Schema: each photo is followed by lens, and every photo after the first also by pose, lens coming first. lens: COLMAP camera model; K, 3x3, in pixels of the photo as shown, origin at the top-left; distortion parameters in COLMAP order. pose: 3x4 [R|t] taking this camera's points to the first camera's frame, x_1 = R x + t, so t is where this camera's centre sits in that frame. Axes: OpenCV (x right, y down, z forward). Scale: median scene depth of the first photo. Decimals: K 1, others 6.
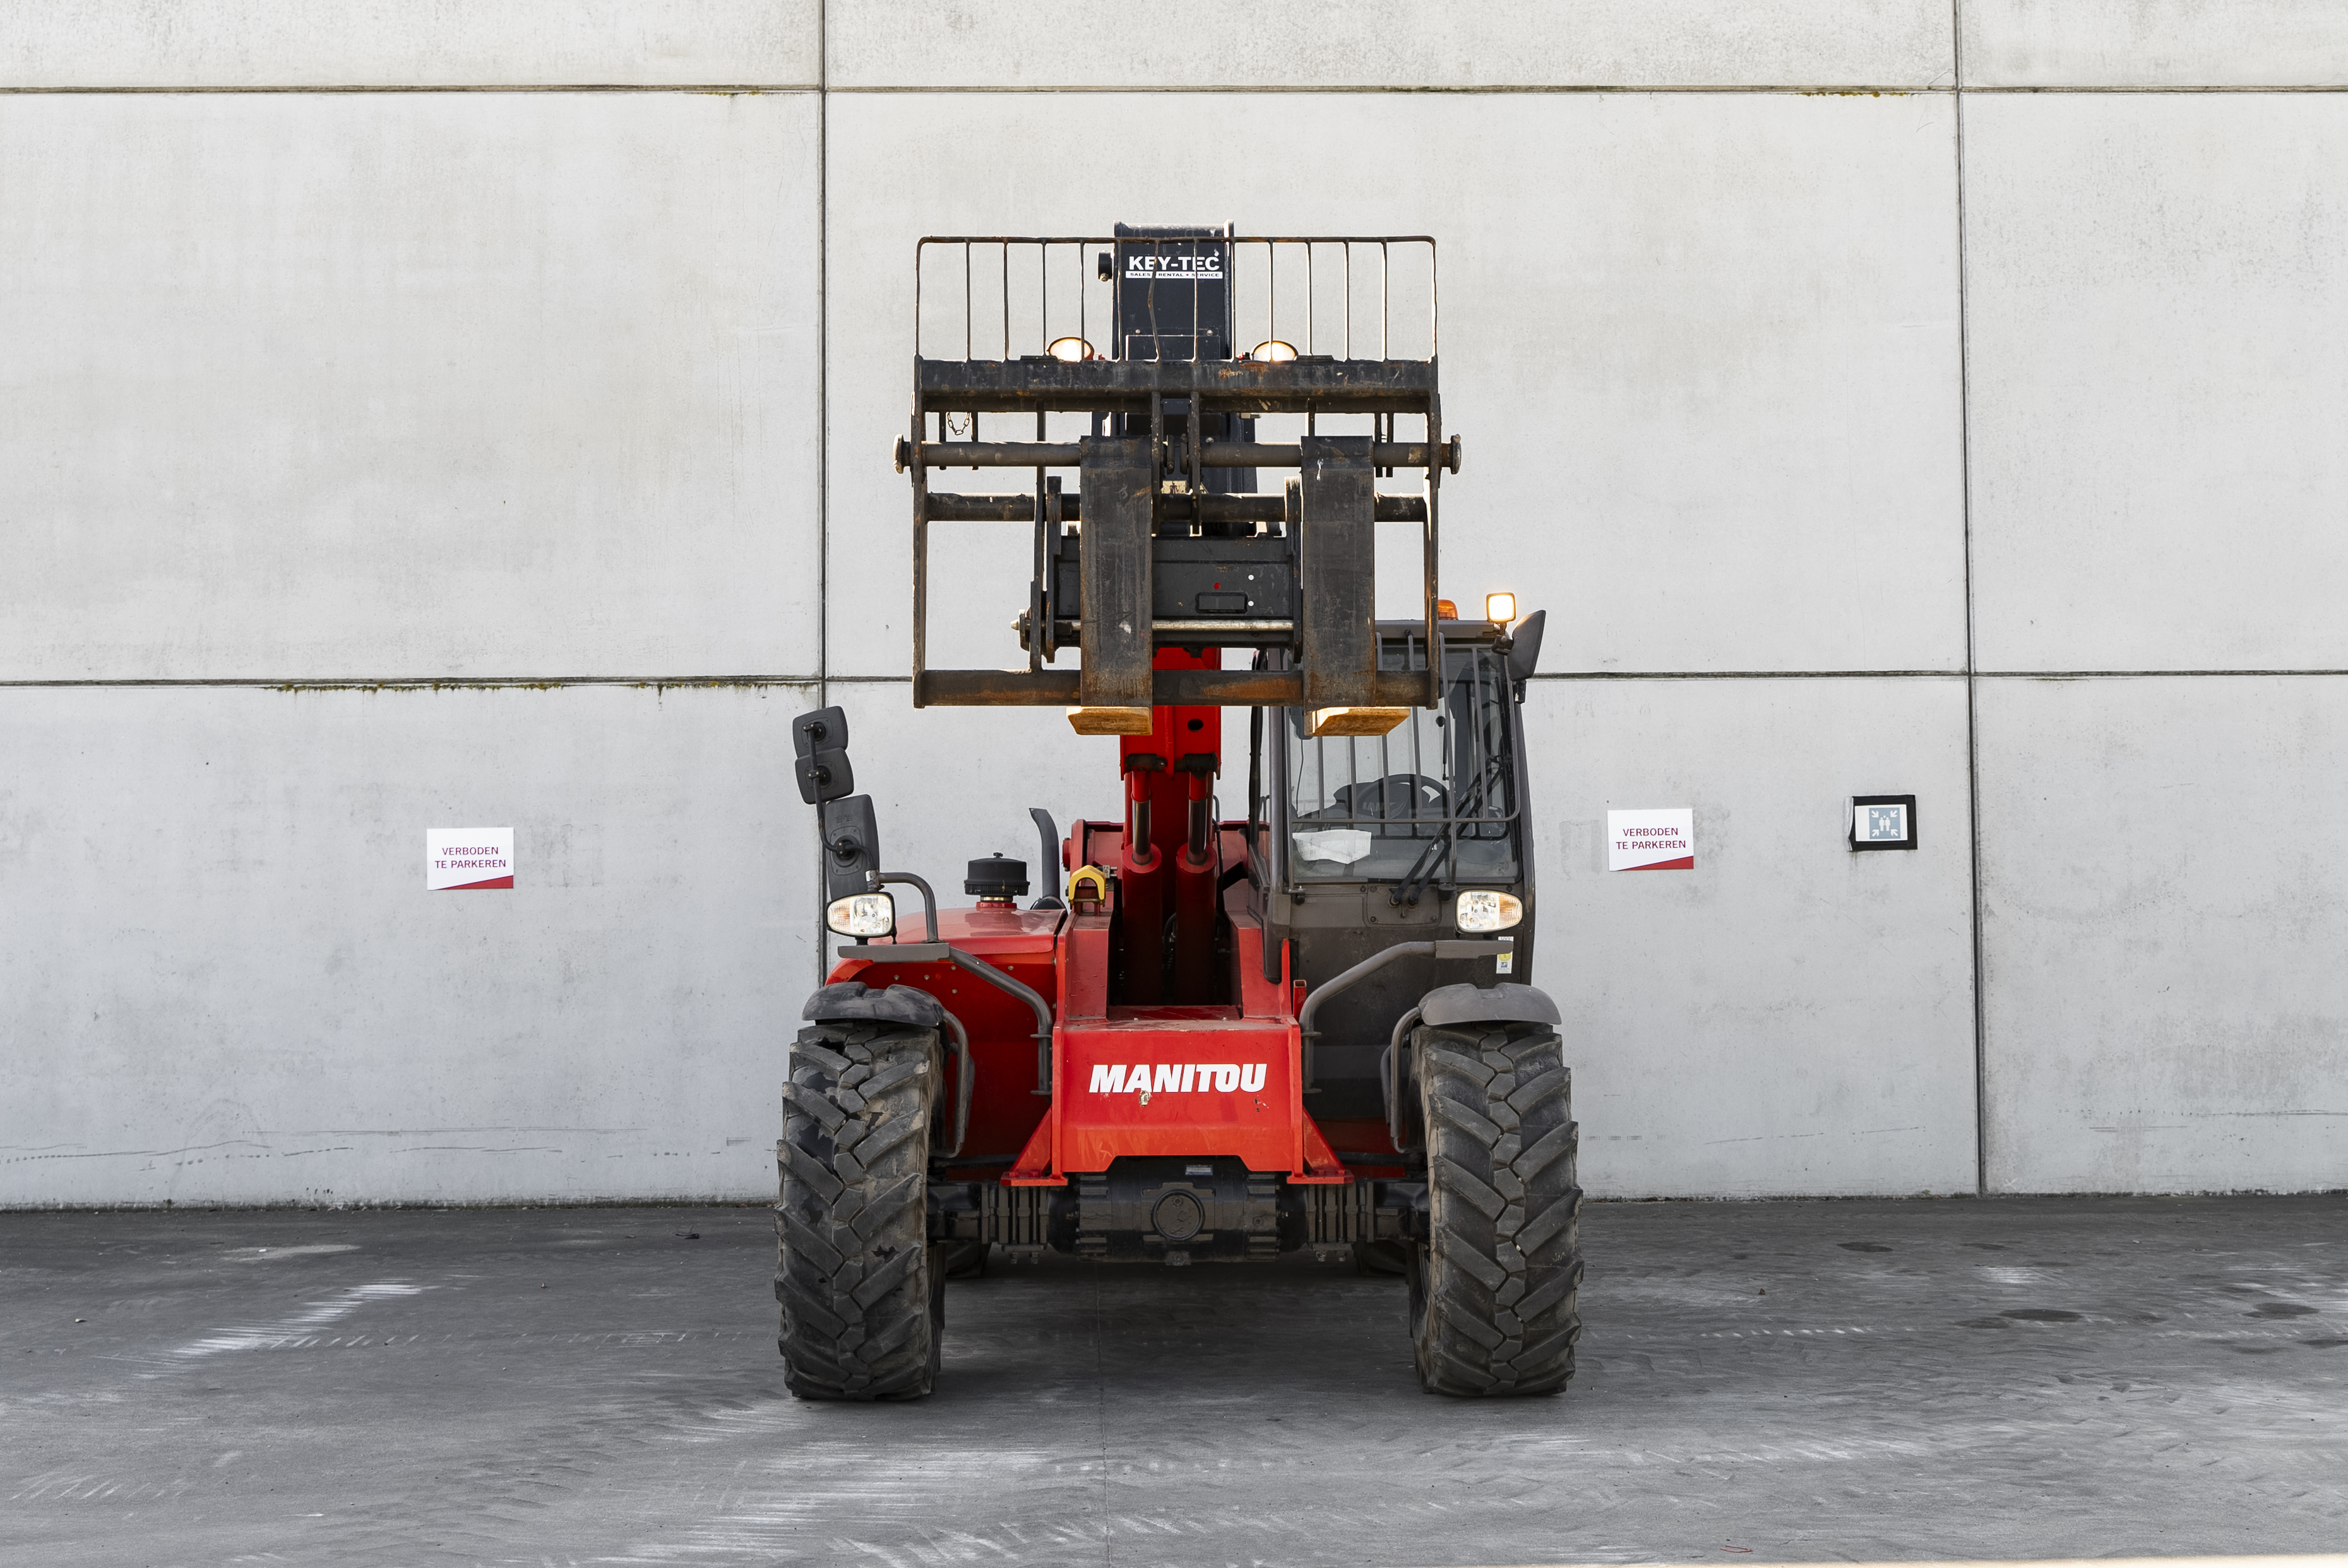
lens RADIAL K [[2844.9, 0, 1152.8], [0, 2844.9, 783.2], [0, 0, 1]] dist [-0.007985, -0.004718]
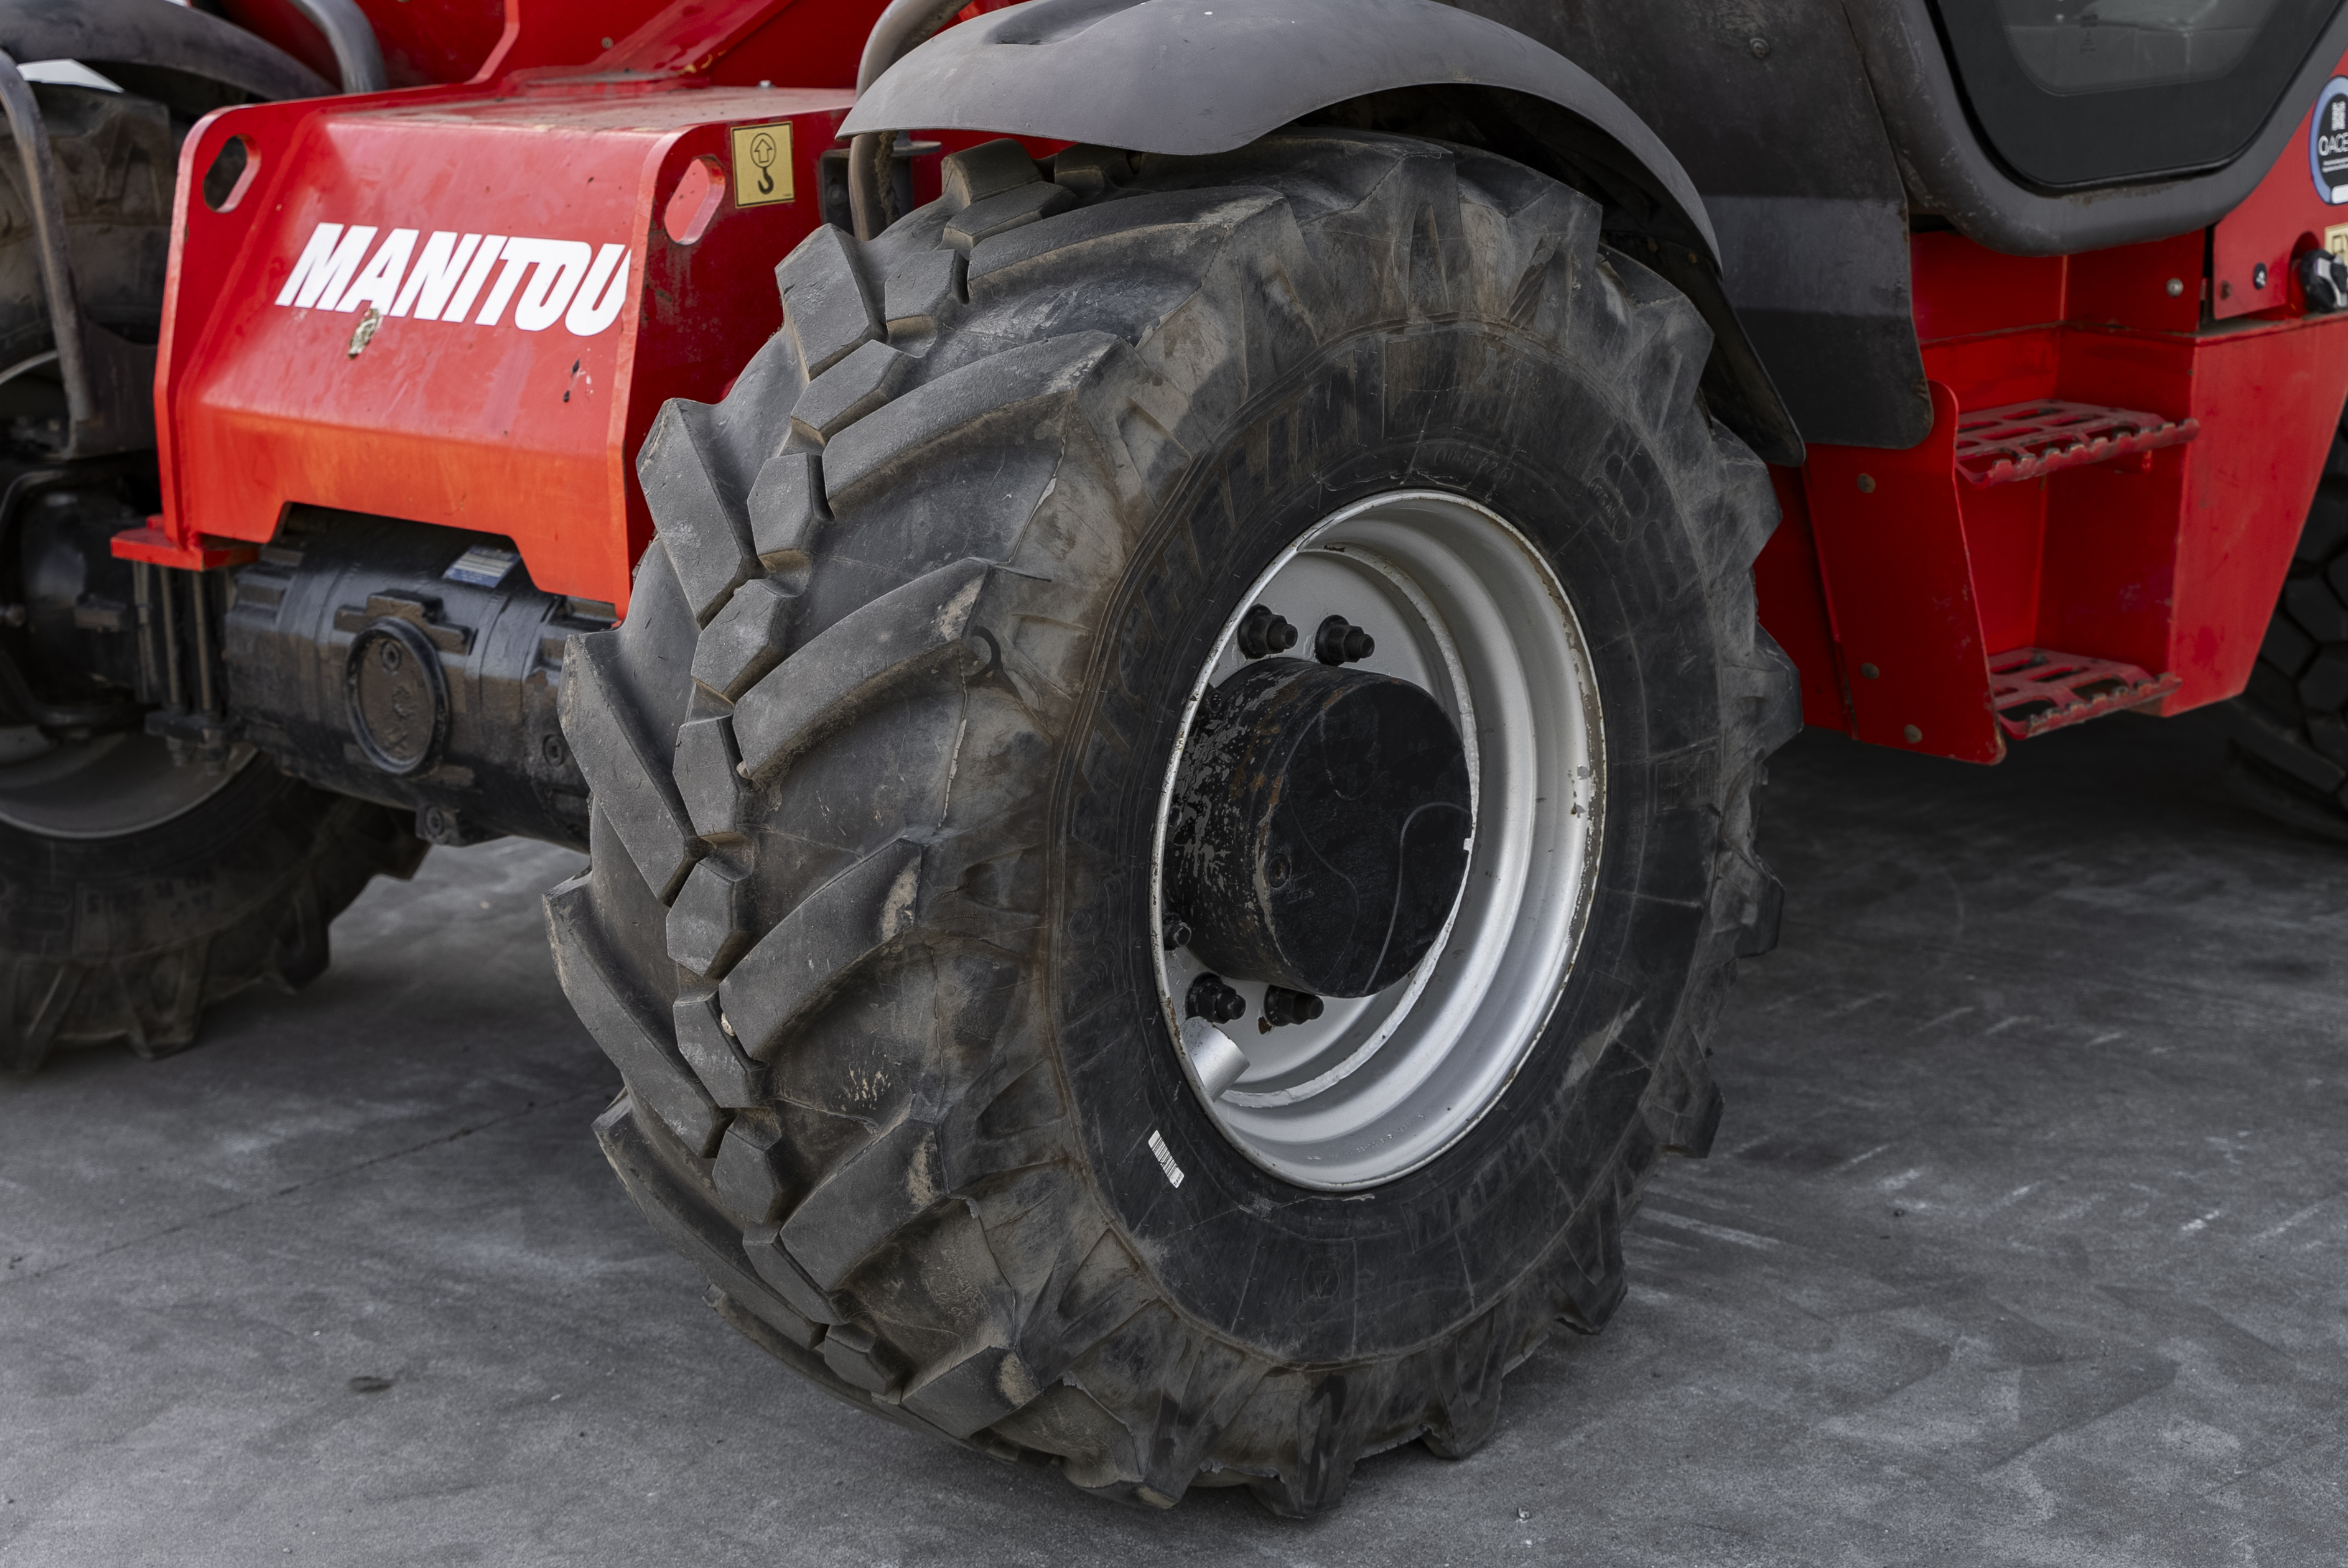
lens RADIAL K [[3764.1, 0, 1174.0], [0, 3764.1, 784.0], [0, 0, 1]] dist [0.001510, -0.019092]
pose [[0.736188, 0.147493, -0.660509, 0.230784], [0.040508, 0.964611, 0.260549, 0.033224], [0.675564, -0.218568, 0.704160, 0.479446]]
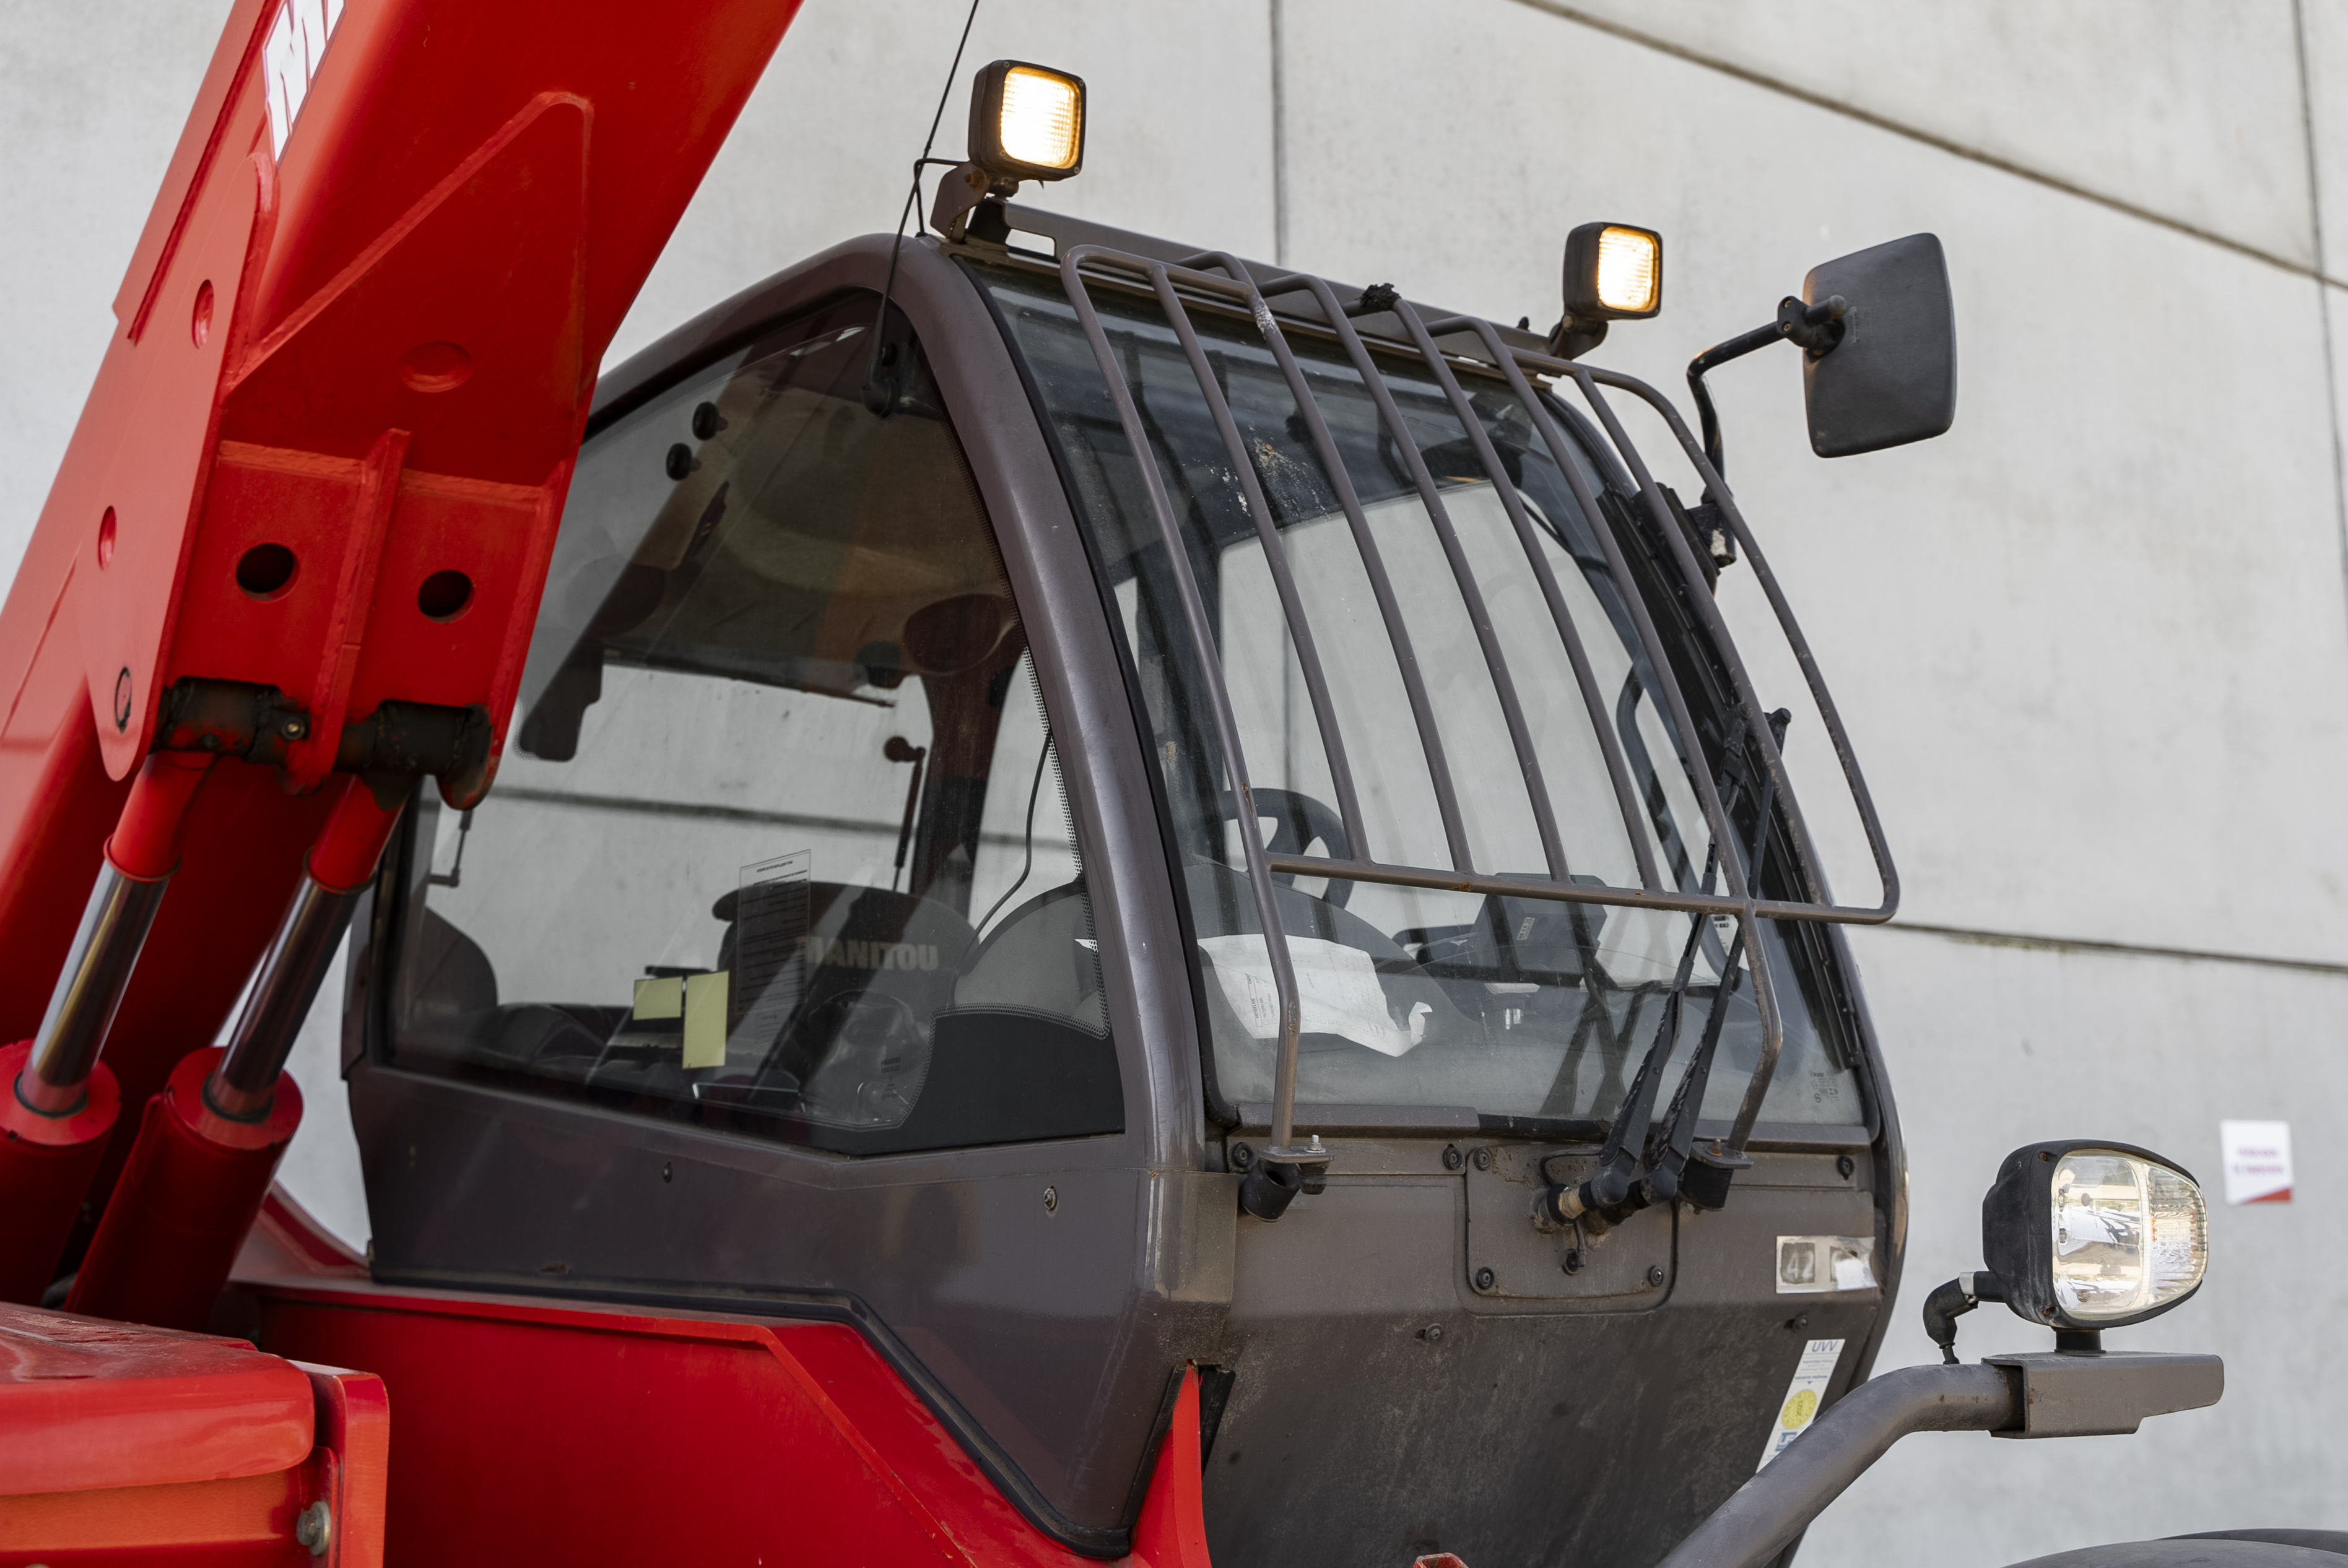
lens RADIAL K [[2849.0, 0, 1186.8], [0, 2849.0, 786.7], [0, 0, 1]] dist [0.009495, 0.020304]
pose [[0.813477, 0.093950, 0.573959, -0.064489], [-0.014027, 0.989749, -0.142129, 0.028204], [-0.581428, 0.107568, 0.806455, 0.555560]]
